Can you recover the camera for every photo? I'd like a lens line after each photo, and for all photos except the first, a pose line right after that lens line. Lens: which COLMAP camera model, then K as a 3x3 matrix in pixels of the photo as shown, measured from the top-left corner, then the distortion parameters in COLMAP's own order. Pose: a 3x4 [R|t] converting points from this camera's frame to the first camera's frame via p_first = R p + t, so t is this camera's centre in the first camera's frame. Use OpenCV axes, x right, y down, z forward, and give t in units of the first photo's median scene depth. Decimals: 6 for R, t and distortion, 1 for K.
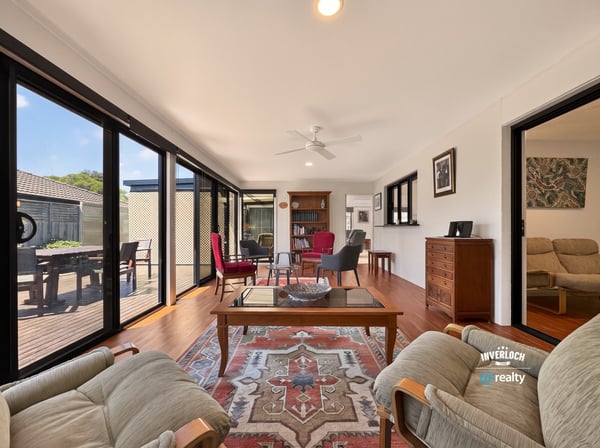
lens RADIAL K [[243.2, 0, 301.0], [0, 243.2, 228.2], [0, 0, 1]] dist [-0.000600, -0.000275]
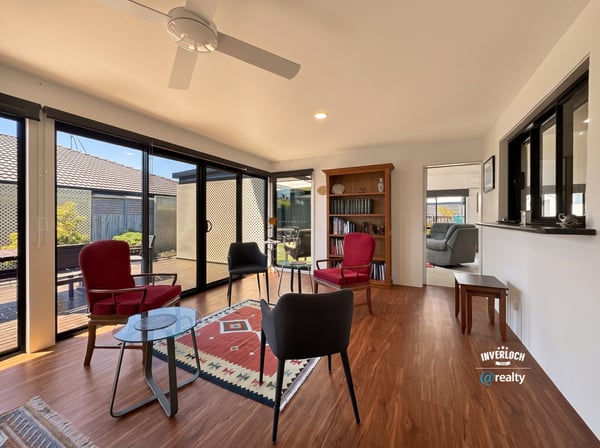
lens RADIAL K [[243.2, 0, 297.6], [0, 243.2, 219.3], [0, 0, 1]] dist [-0.000600, -0.000275]
pose [[0.887688, 0.006931, -0.460394, 0.193220], [0.001359, 0.999843, 0.017672, -0.025021], [0.460444, -0.016313, 0.887539, 0.358744]]
